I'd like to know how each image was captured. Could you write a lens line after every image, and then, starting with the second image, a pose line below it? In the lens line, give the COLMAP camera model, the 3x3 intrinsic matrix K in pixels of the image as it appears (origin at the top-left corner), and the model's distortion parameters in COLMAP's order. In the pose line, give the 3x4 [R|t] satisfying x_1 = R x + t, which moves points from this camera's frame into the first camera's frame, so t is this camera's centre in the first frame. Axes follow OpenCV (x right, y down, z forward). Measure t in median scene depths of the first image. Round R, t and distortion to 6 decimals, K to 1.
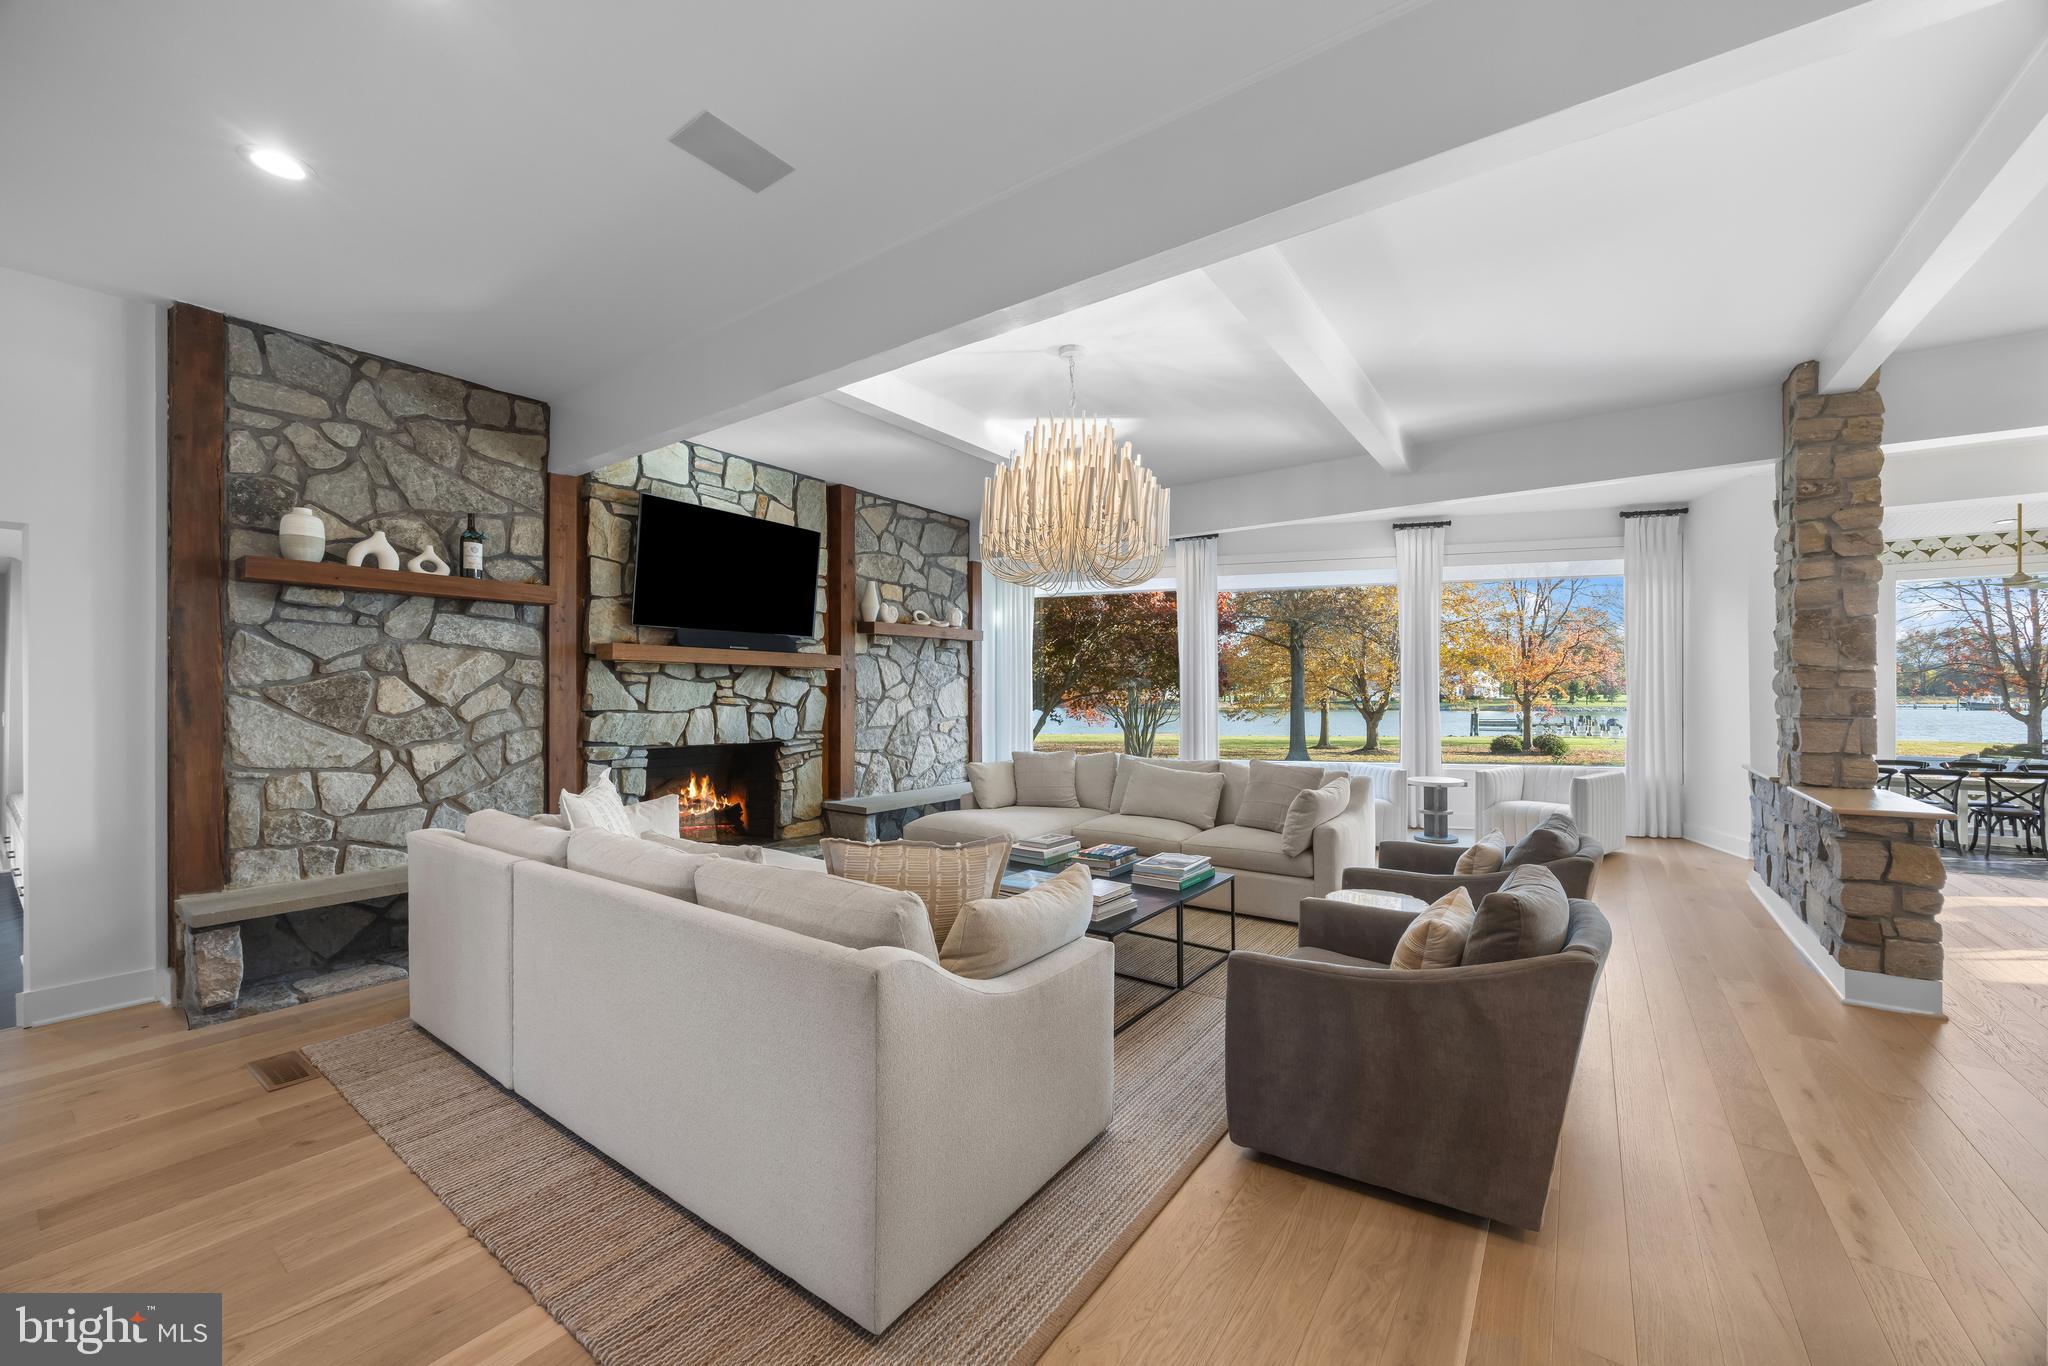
lens RADIAL K [[788.5, 0, 1045.0], [0, 788.5, 676.5], [0, 0, 1]] dist [-0.002023, 0.000165]
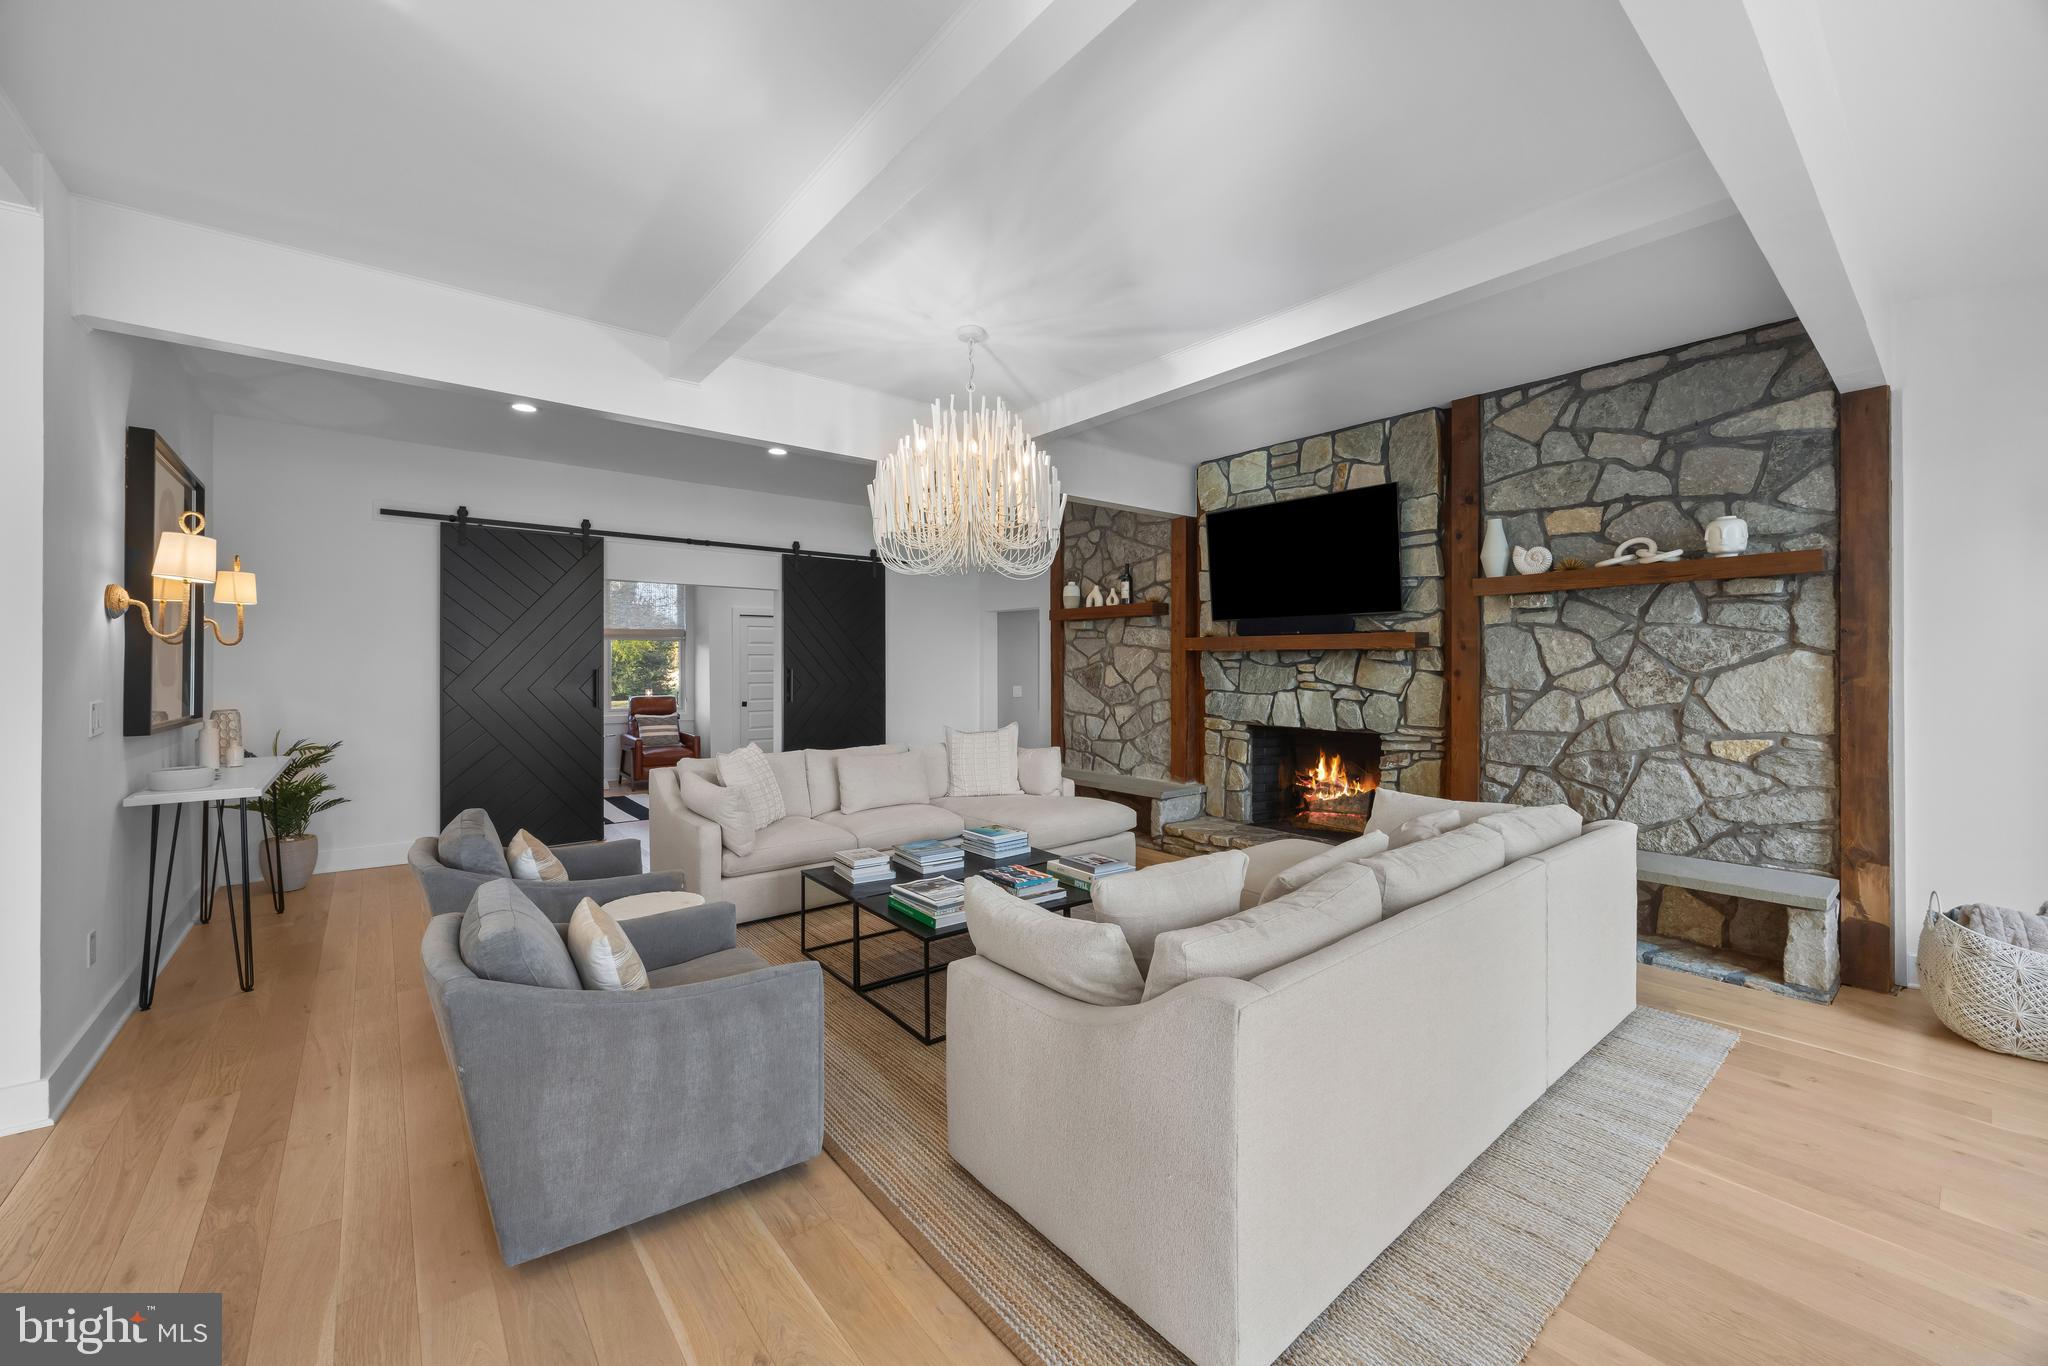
lens RADIAL K [[788.5, 0, 1045.0], [0, 788.5, 676.5], [0, 0, 1]] dist [-0.002023, 0.000165]
pose [[-0.261311, -0.000412, -0.965255, 0.643782], [0.006347, 0.999978, -0.002146, 0.019551], [0.965234, -0.006687, -0.261302, 0.932495]]
